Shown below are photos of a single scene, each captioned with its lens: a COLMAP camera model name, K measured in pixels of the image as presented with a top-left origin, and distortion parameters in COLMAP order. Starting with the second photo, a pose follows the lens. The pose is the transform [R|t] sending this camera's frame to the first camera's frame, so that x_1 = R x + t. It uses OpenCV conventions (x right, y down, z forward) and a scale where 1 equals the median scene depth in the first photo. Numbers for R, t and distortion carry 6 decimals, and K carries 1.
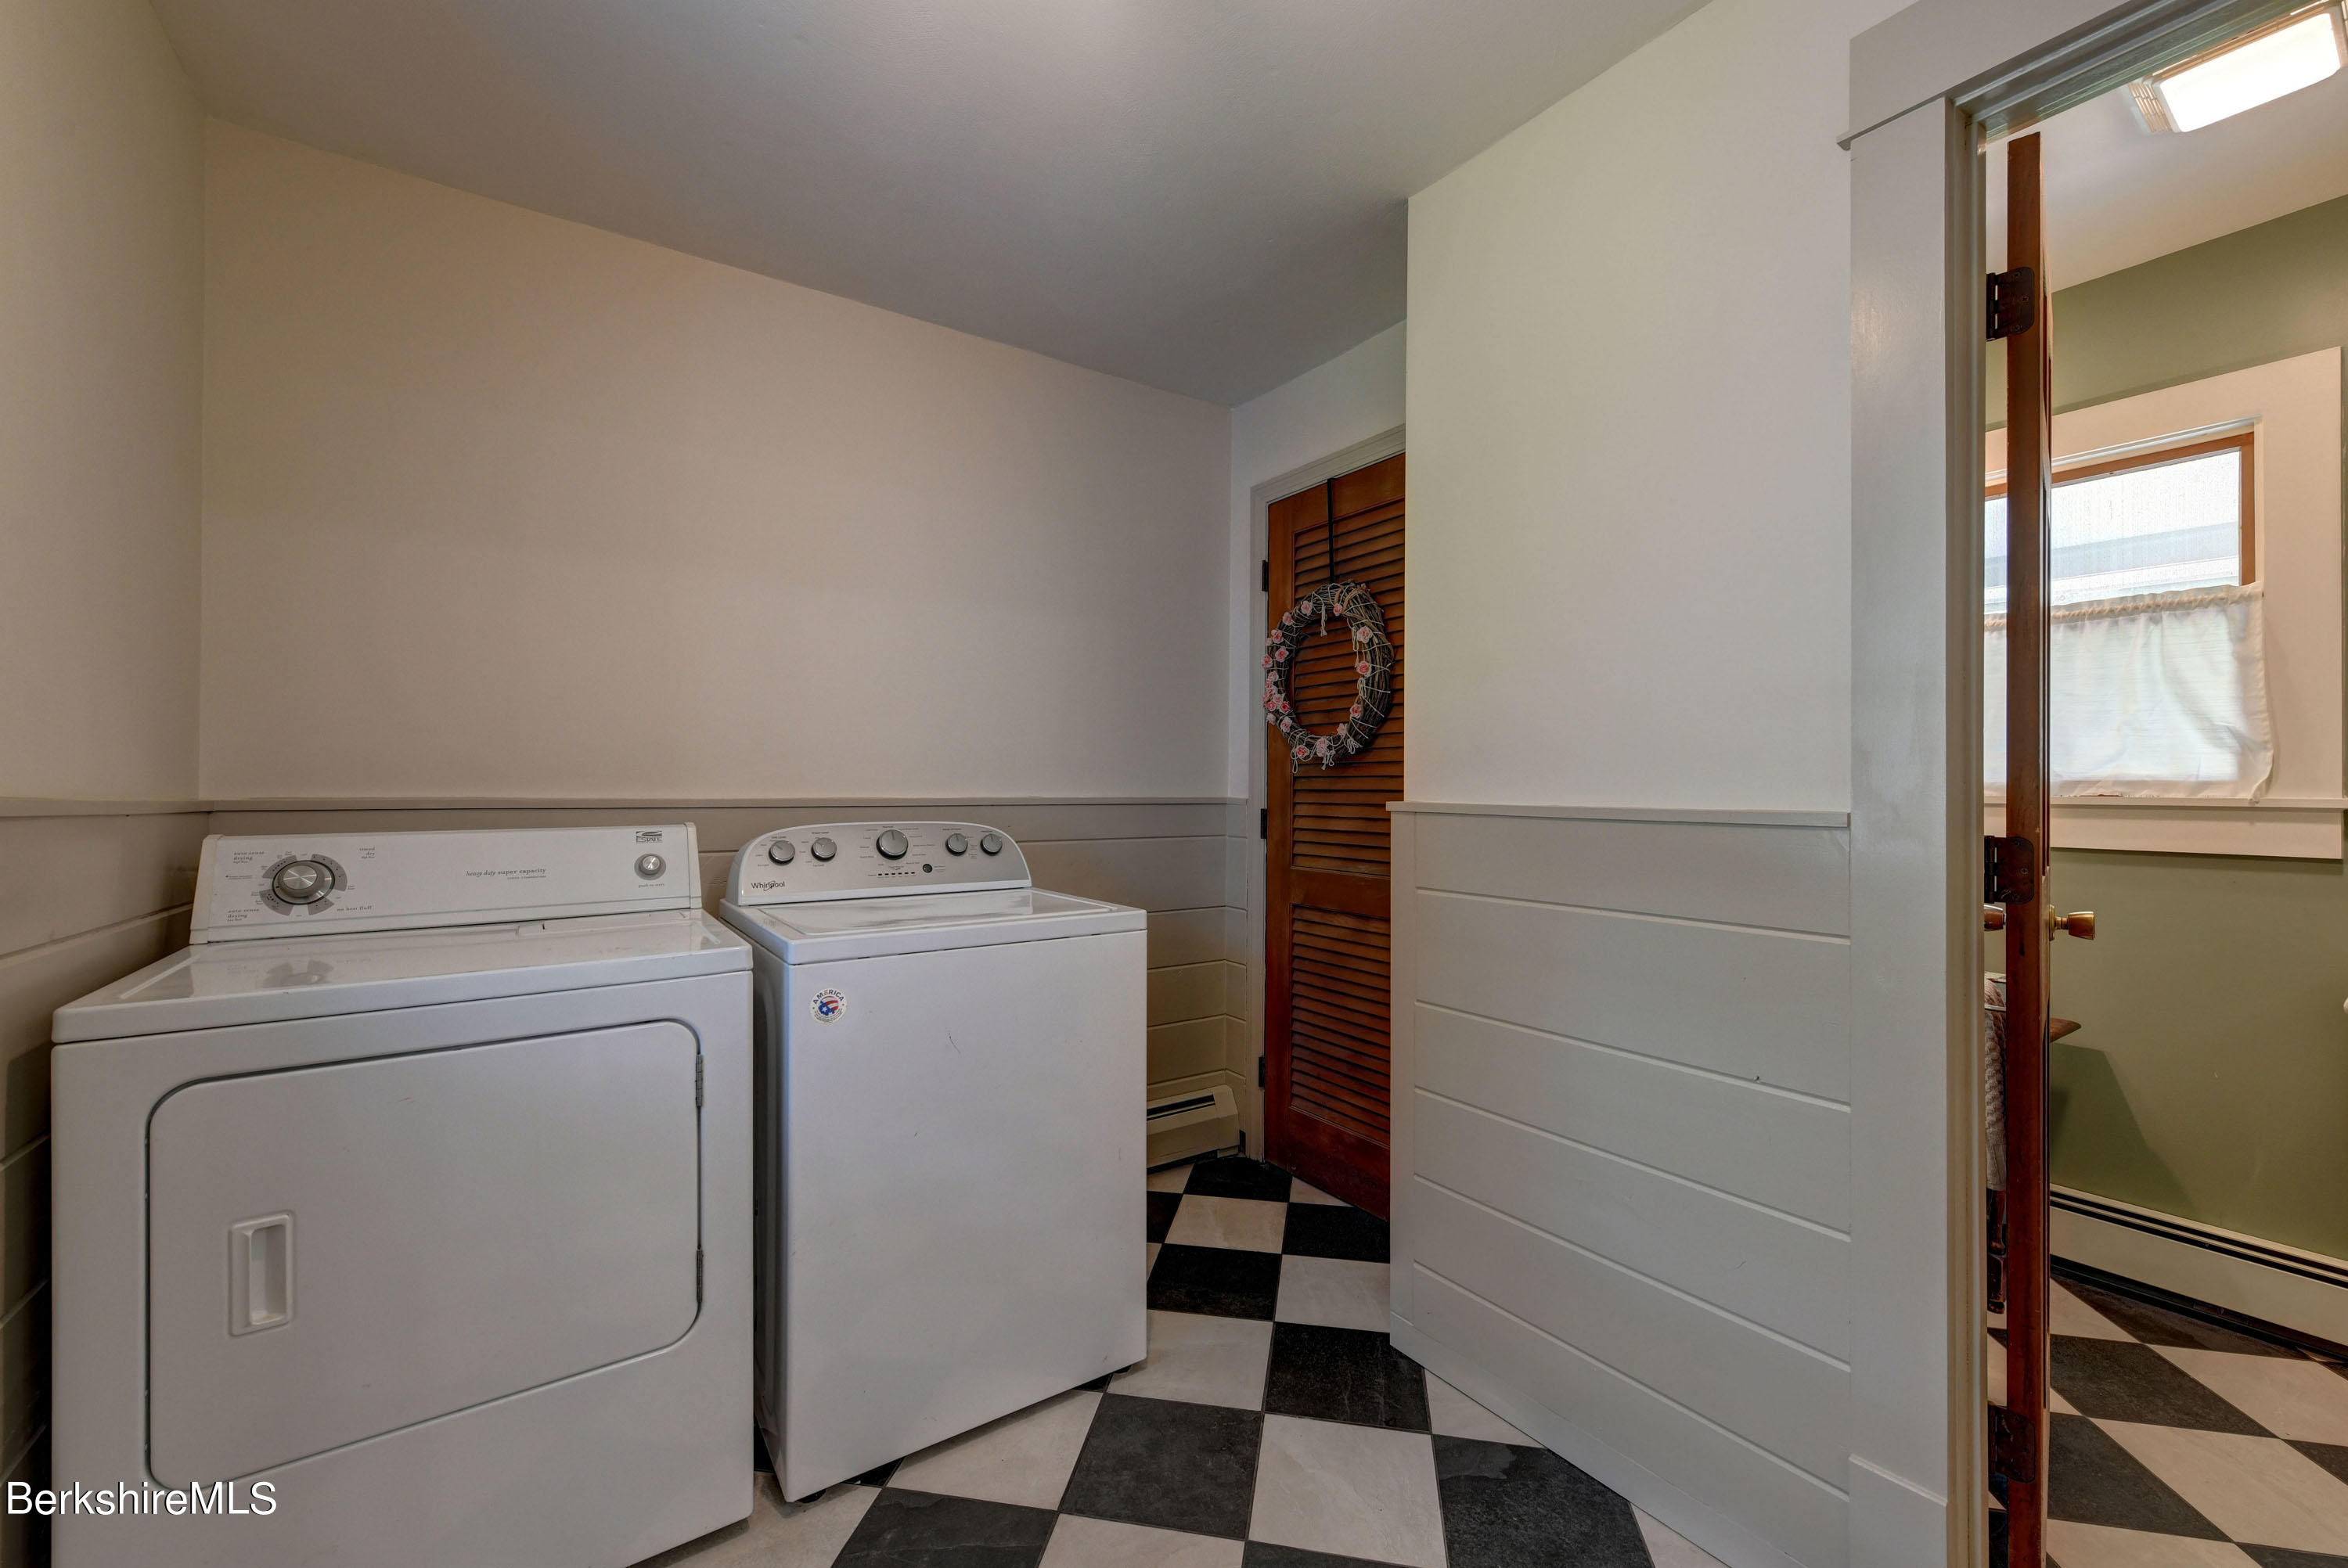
lens RADIAL K [[951.8, 0, 1175.1], [0, 951.8, 780.7], [0, 0, 1]] dist [0.002765, 0.000282]
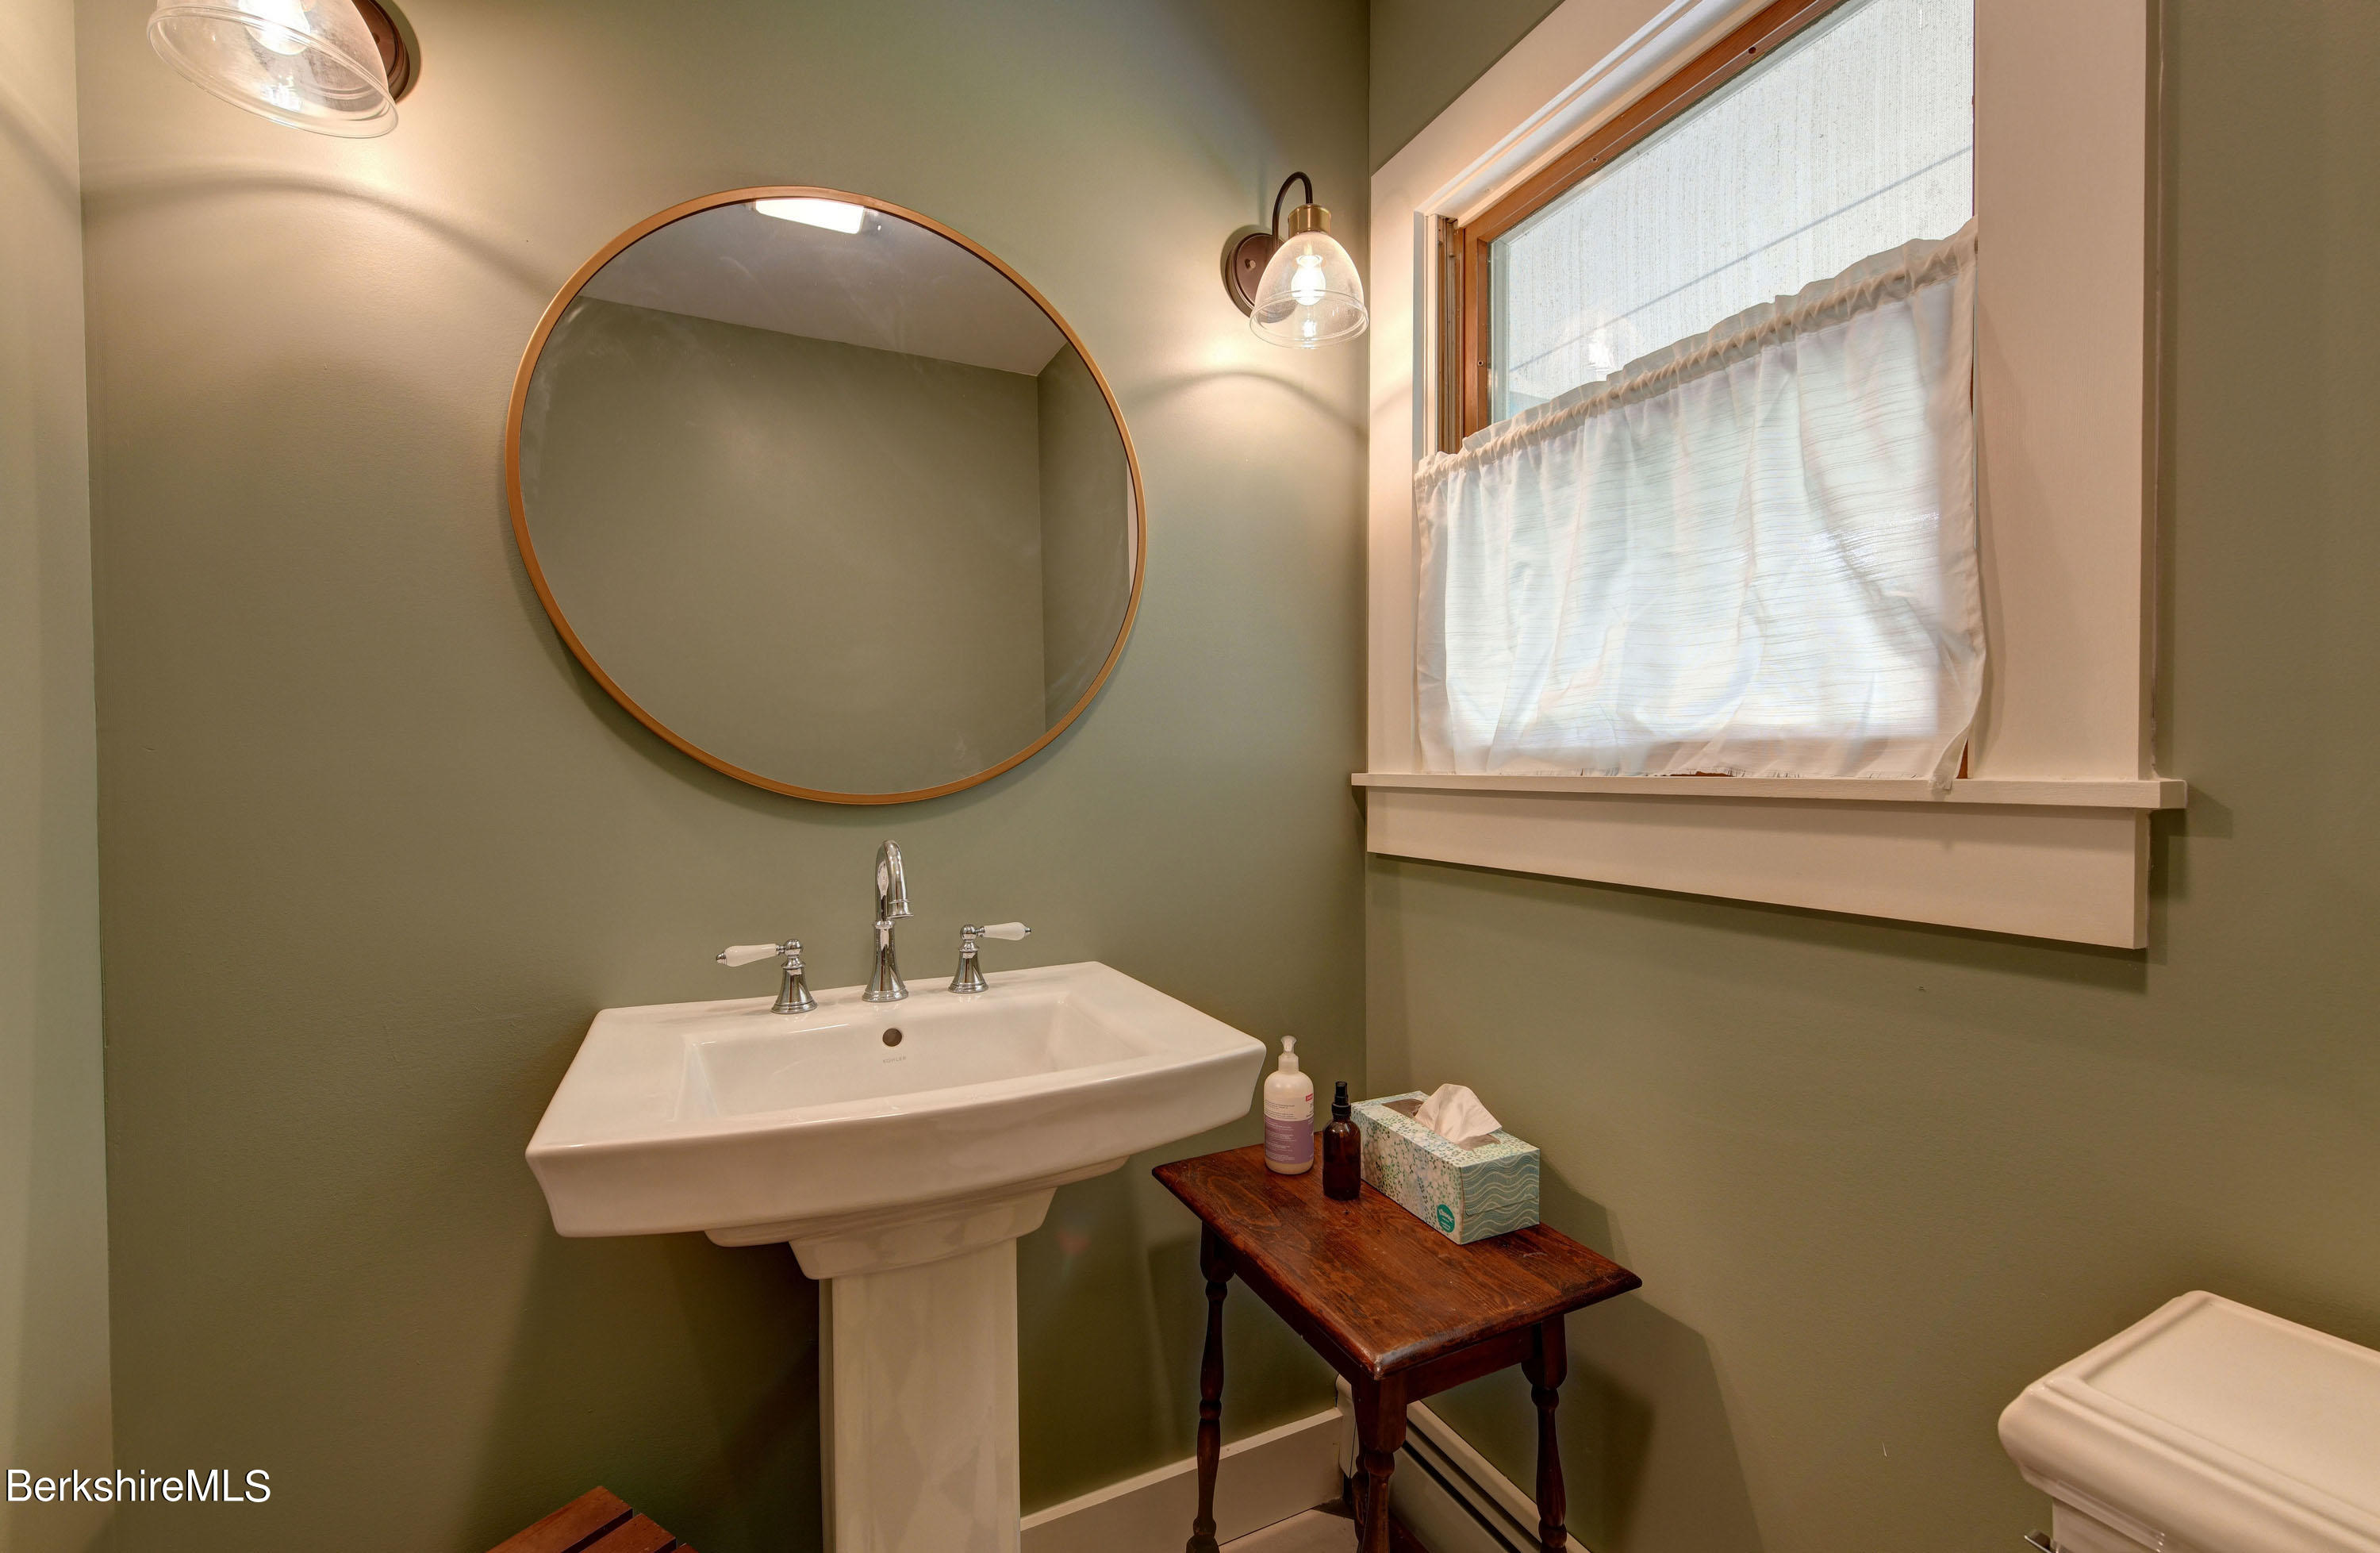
lens RADIAL K [[973.6, 0, 1200.3], [0, 973.6, 787.5], [0, 0, 1]] dist [0.004555, -0.000919]
pose [[0.989283, -0.003975, -0.145959, 0.856186], [0.007806, 0.999640, 0.025686, 0.008766], [0.145805, -0.026550, 0.988957, 0.544439]]
